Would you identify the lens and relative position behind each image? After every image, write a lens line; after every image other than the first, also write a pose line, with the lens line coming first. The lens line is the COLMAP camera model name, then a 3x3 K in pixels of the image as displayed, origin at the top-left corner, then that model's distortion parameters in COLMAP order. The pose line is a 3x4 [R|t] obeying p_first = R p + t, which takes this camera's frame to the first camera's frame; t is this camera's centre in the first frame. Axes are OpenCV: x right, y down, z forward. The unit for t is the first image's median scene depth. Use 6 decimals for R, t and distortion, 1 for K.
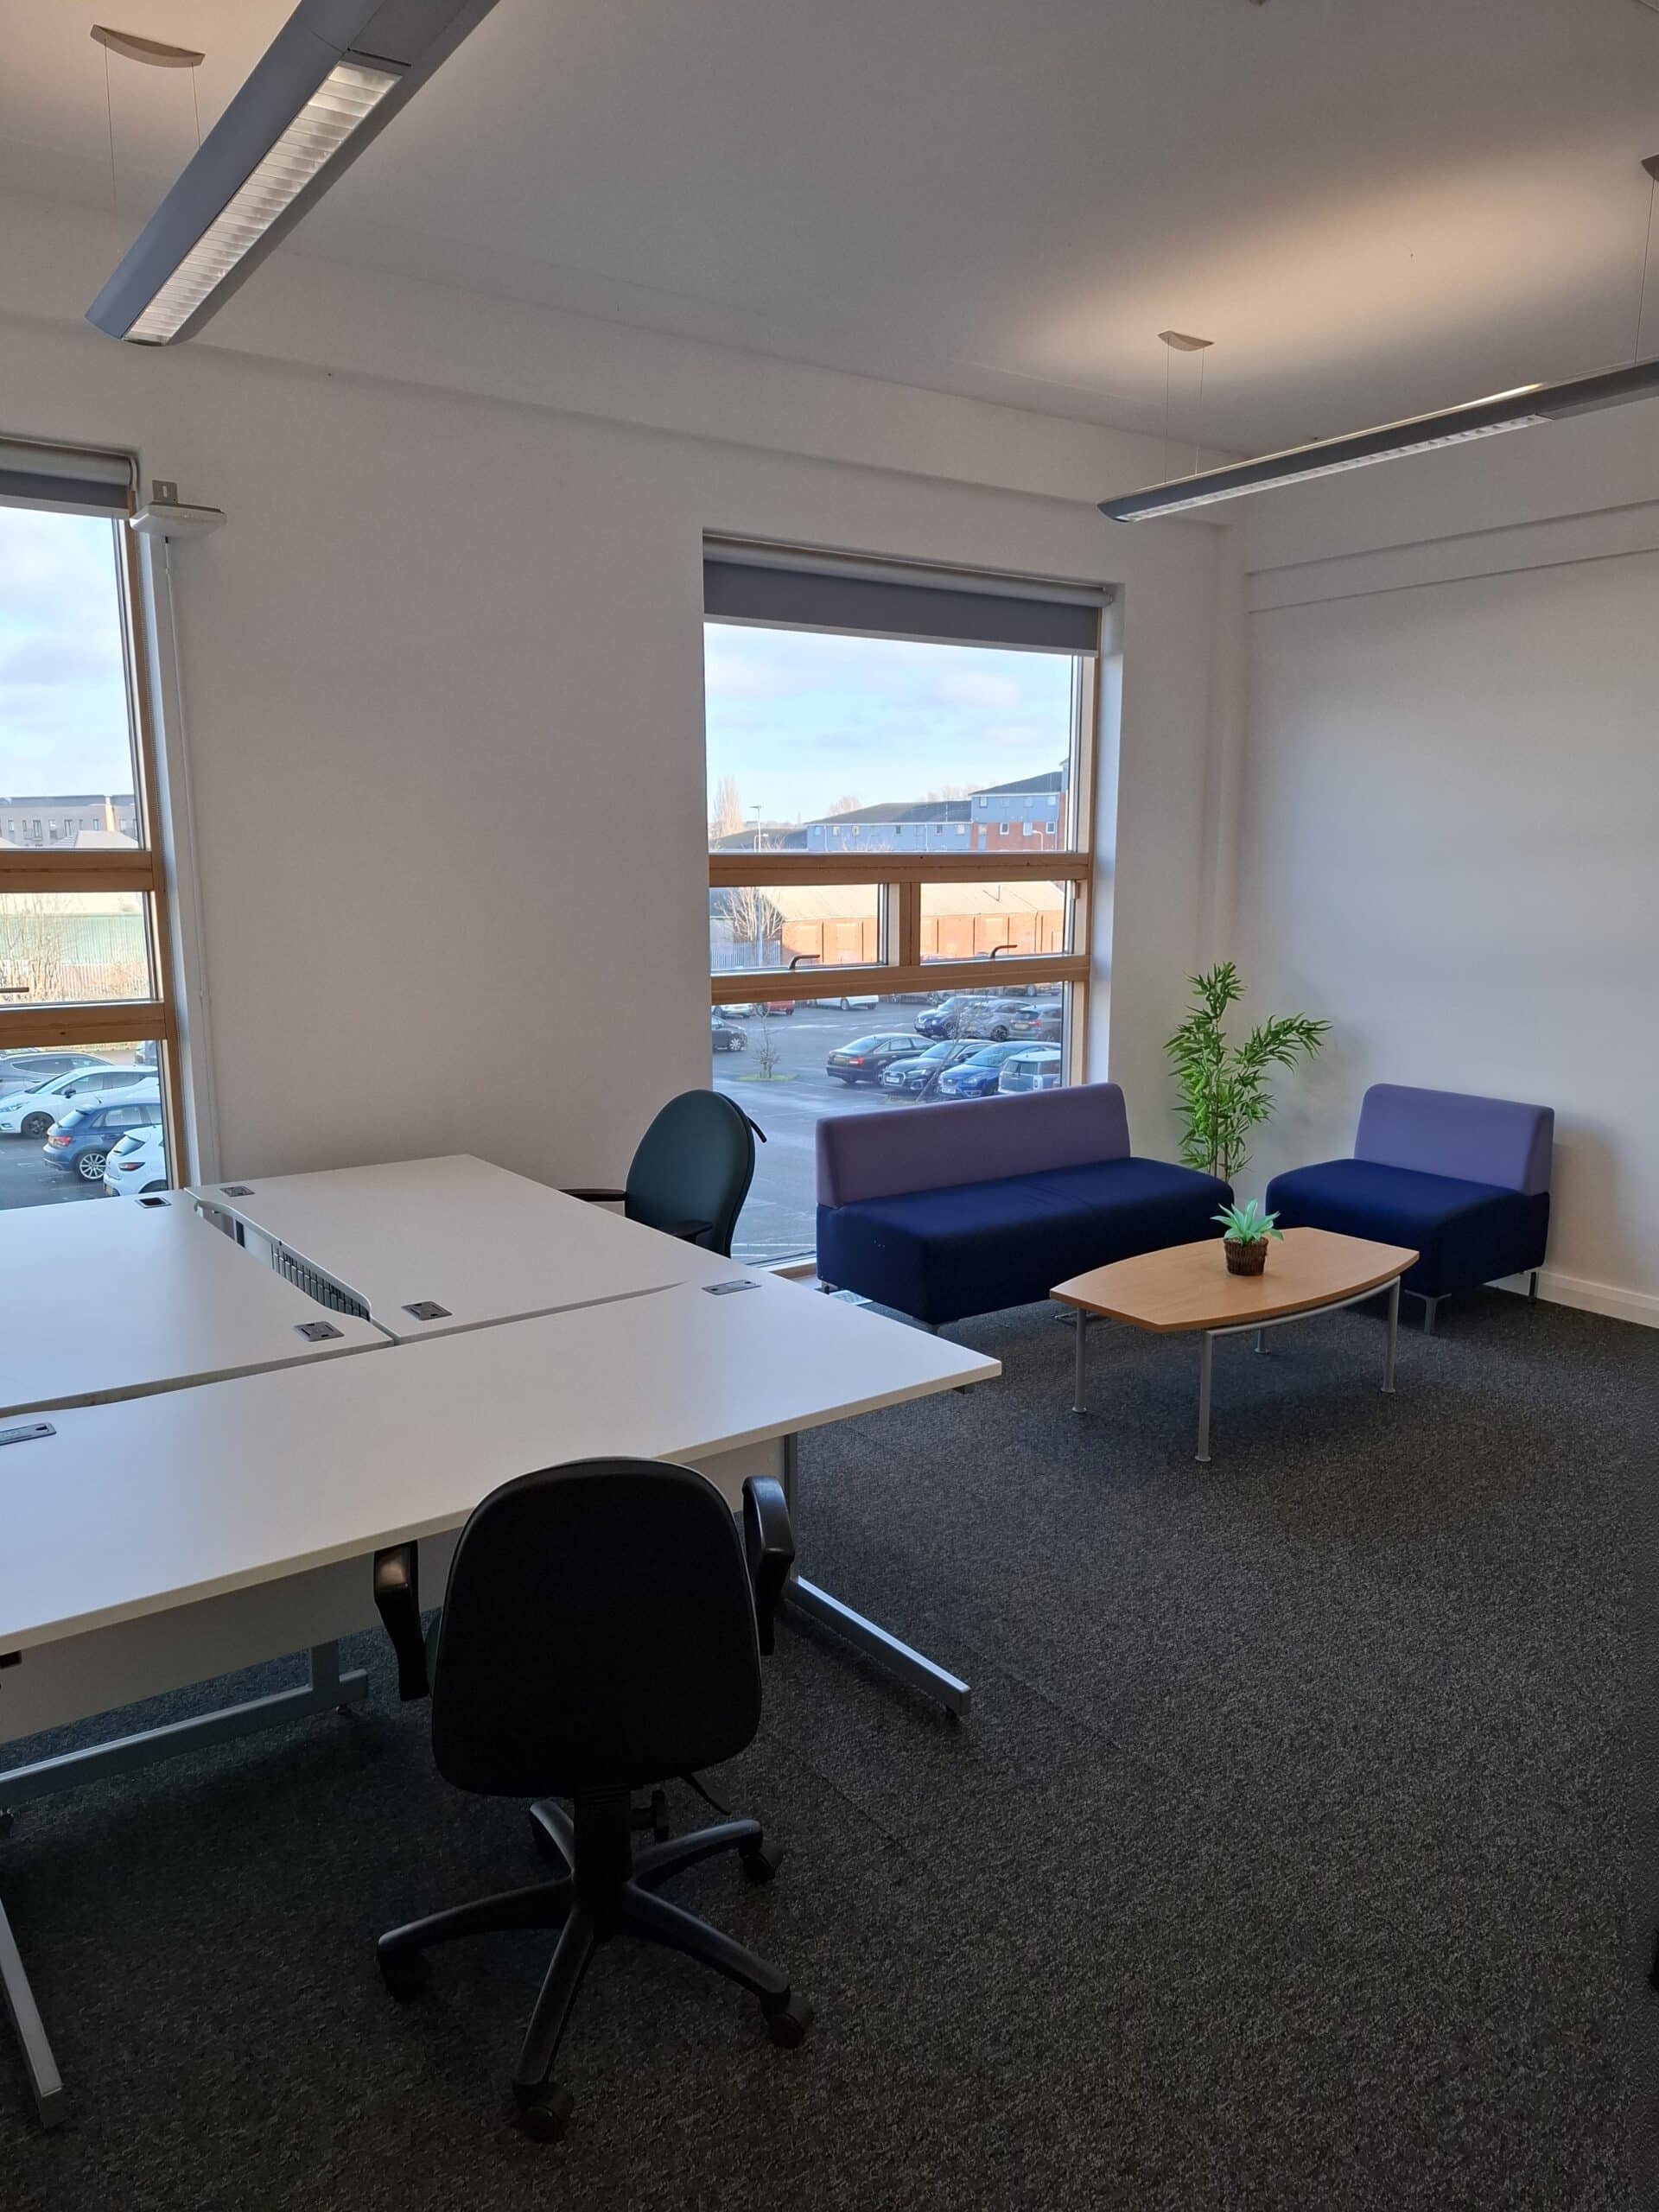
lens RADIAL K [[1547.2, 0, 842.7], [0, 1547.2, 1101.3], [0, 0, 1]] dist [0.081046, -0.090575]
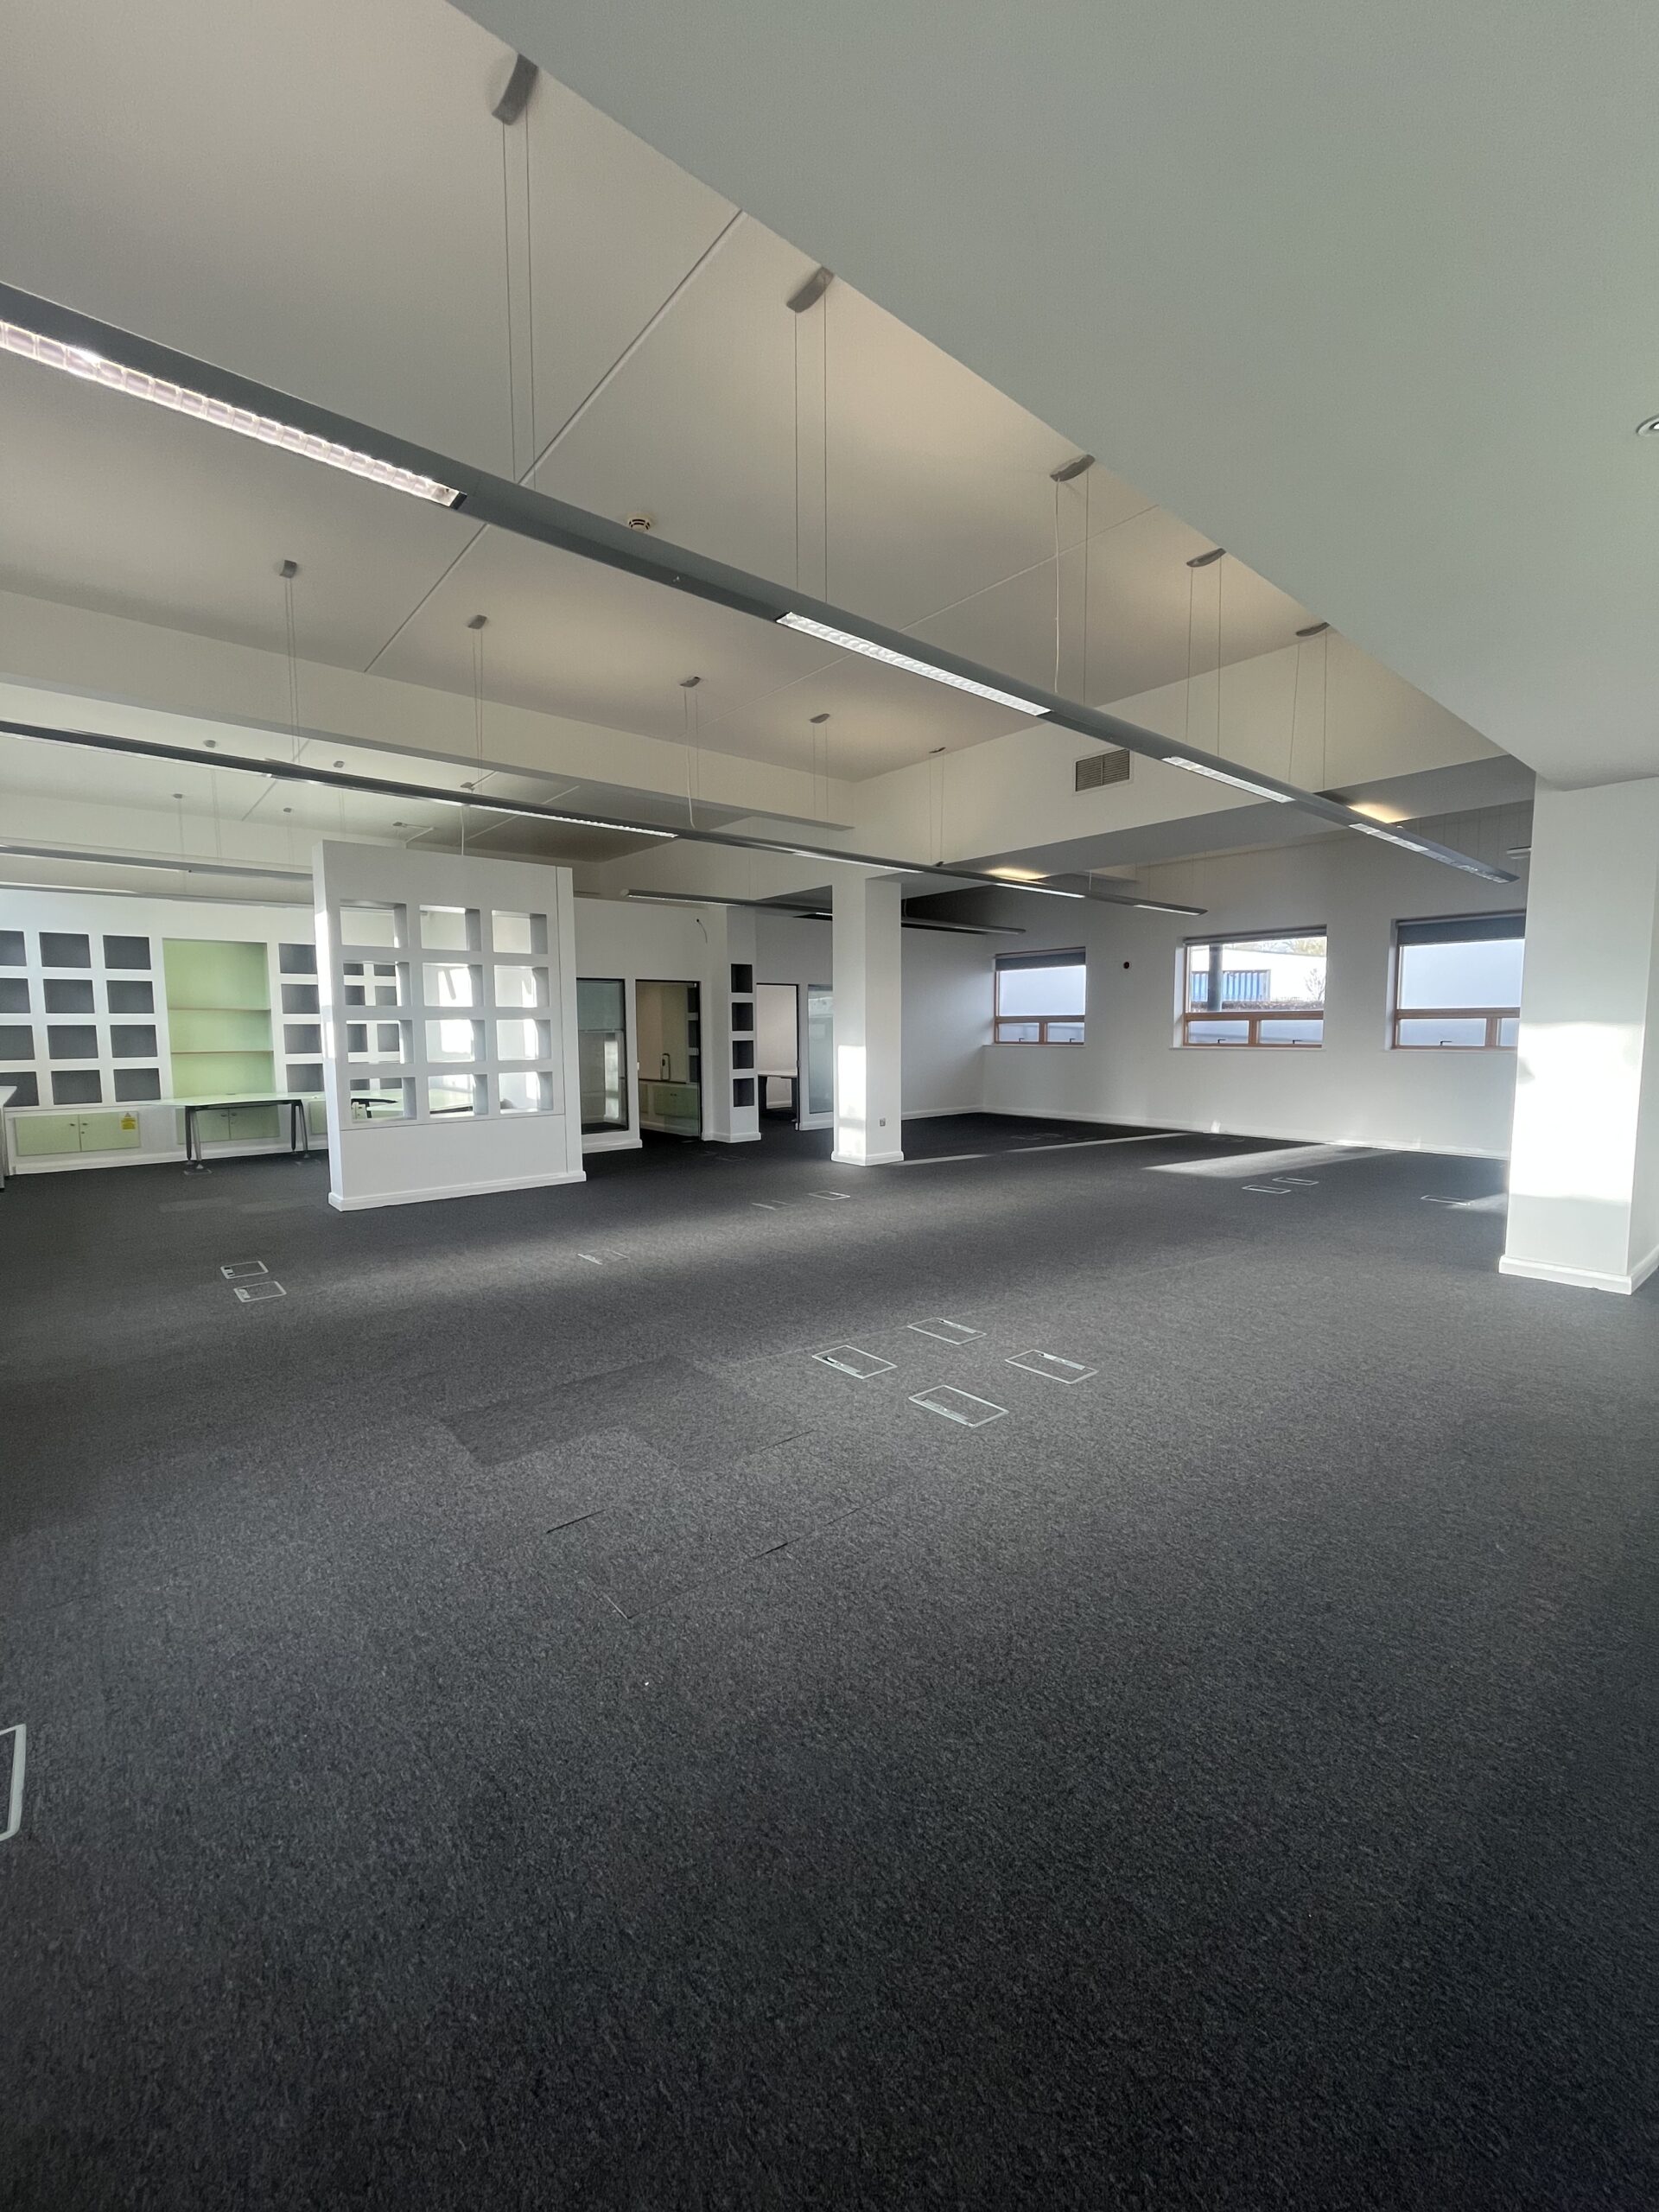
lens RADIAL K [[893.6, 0, 832.9], [0, 893.6, 1105.2], [0, 0, 1]] dist [-0.002700, -0.000327]
pose [[0.087441, 0.091038, -0.992001, 2.778017], [-0.155974, 0.984784, 0.076627, -0.020088], [0.983883, 0.148026, 0.100310, 0.260356]]
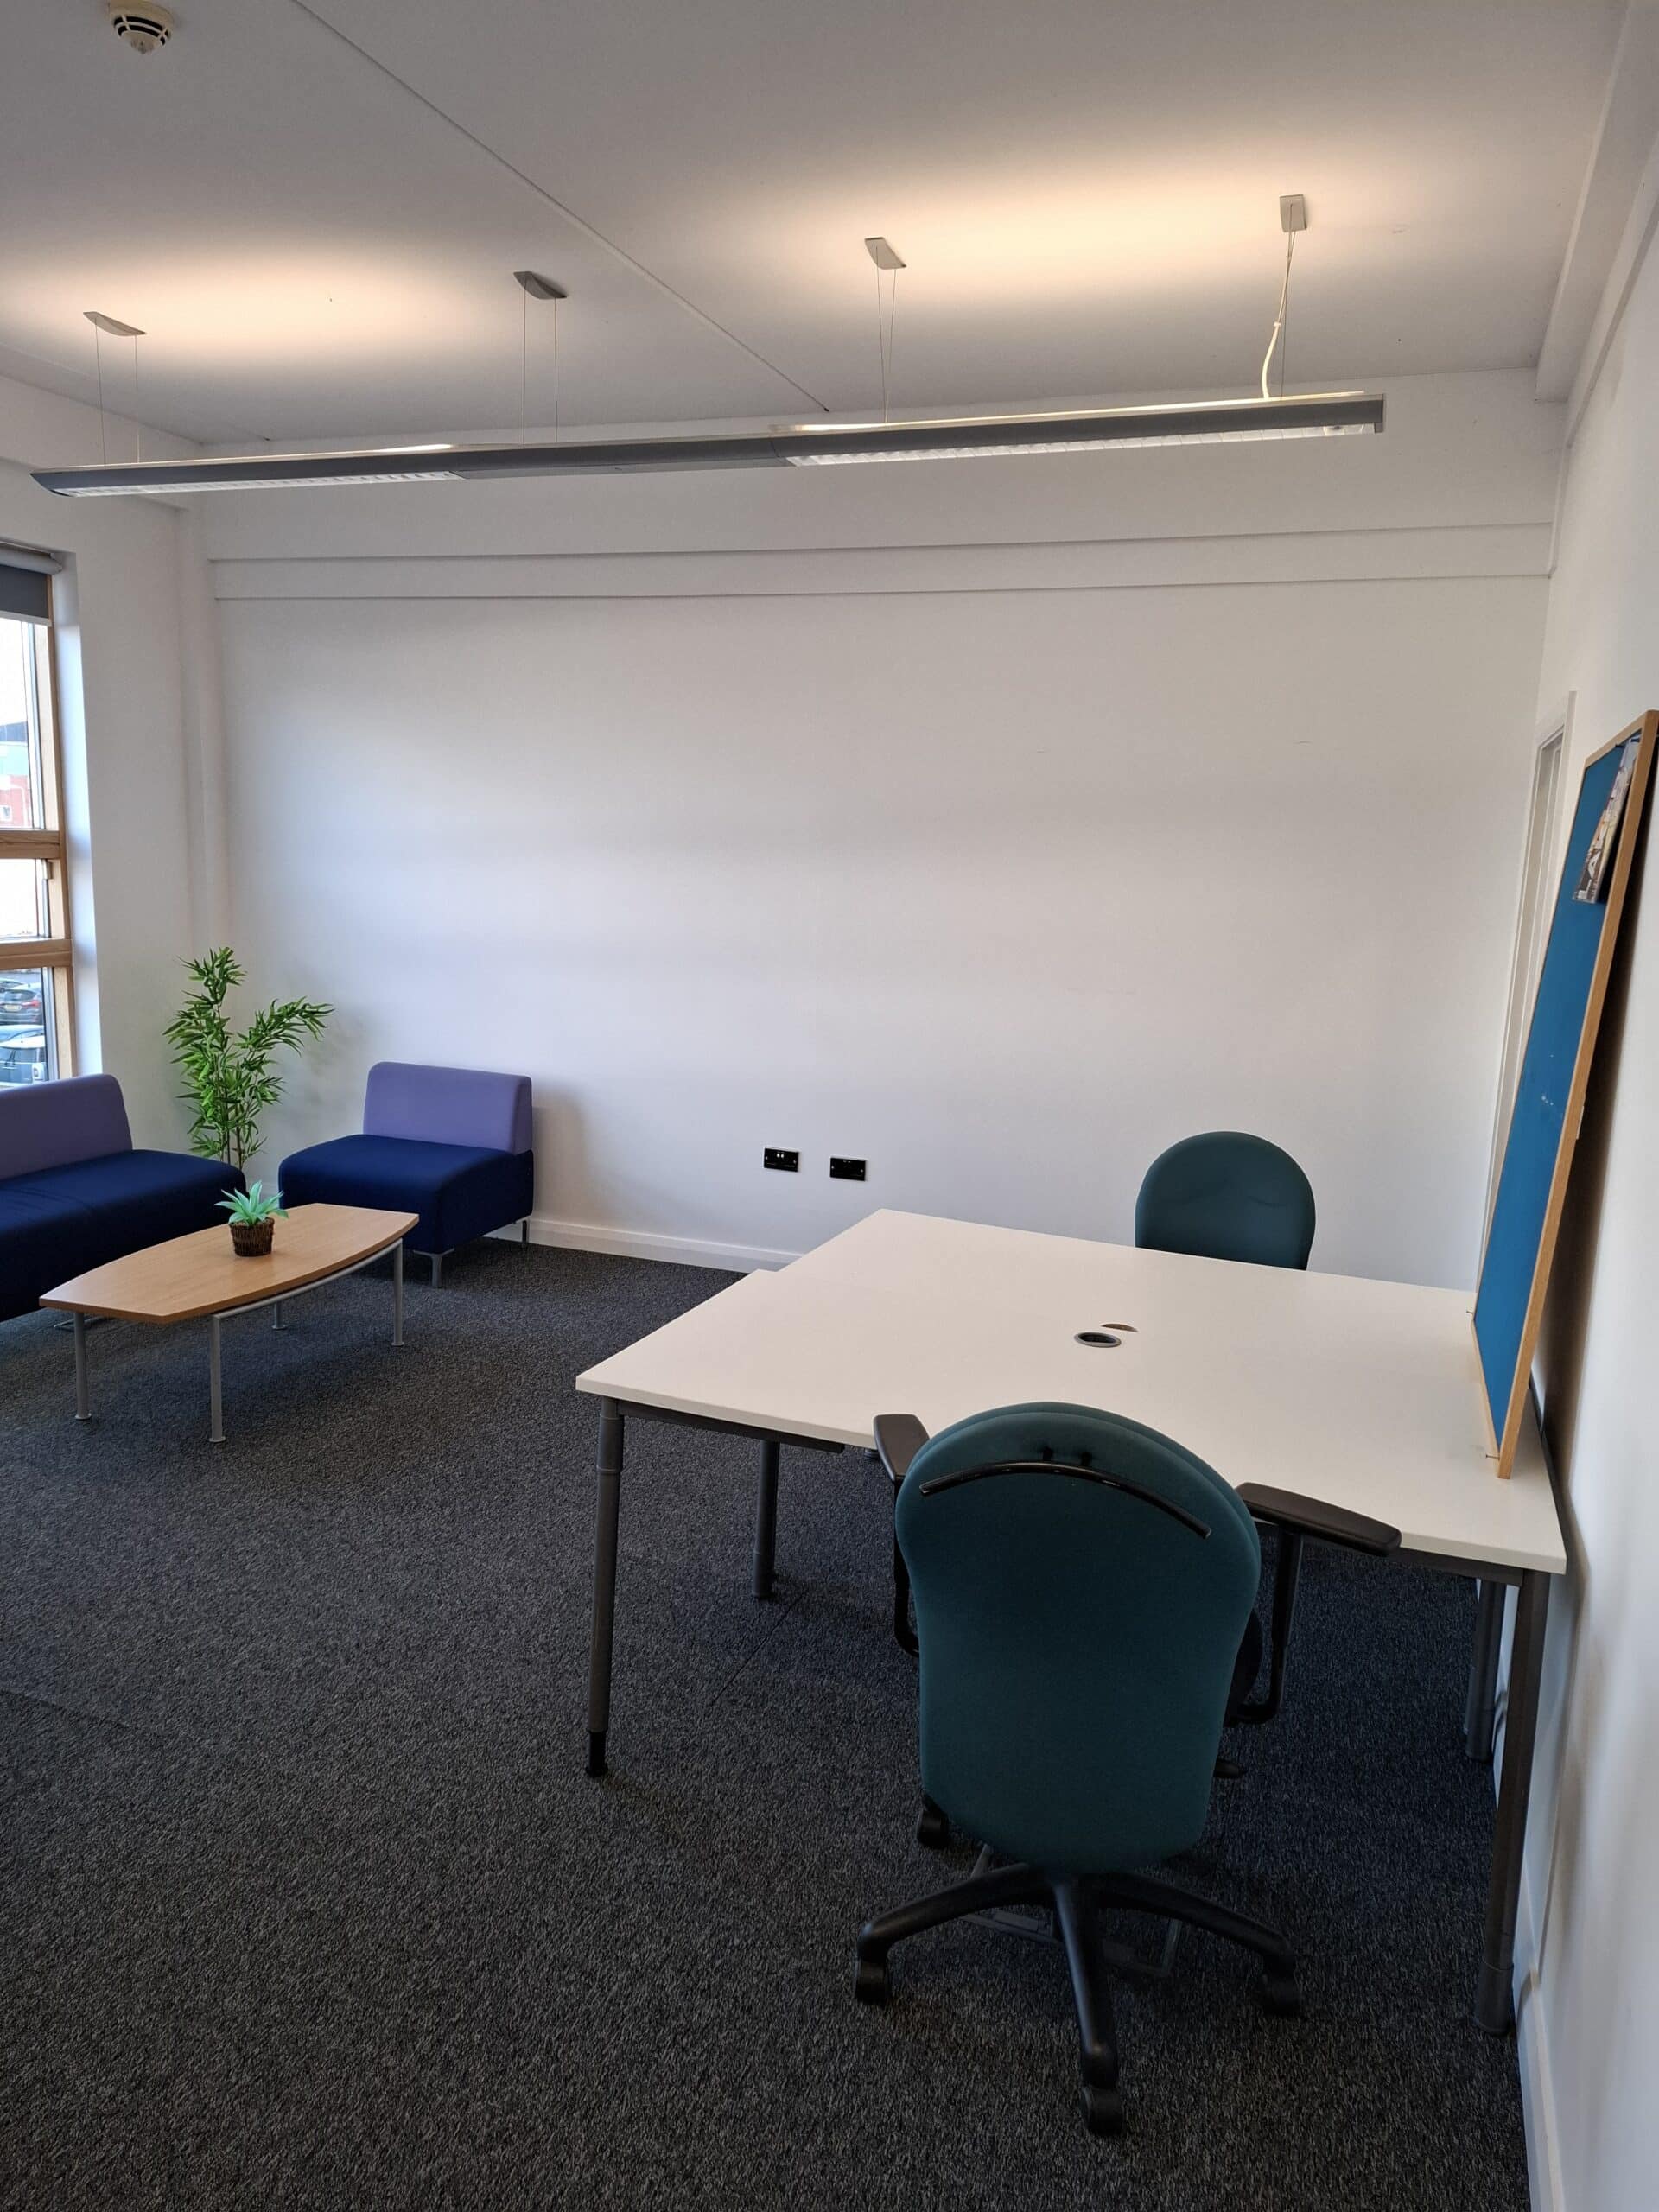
lens RADIAL K [[1547.2, 0, 842.7], [0, 1547.2, 1101.3], [0, 0, 1]] dist [0.081046, -0.090575]
pose [[0.825361, -0.067434, 0.560564, 0.006490], [0.057388, 0.997720, 0.035525, -0.004431], [-0.561681, 0.002849, 0.827349, -0.068051]]
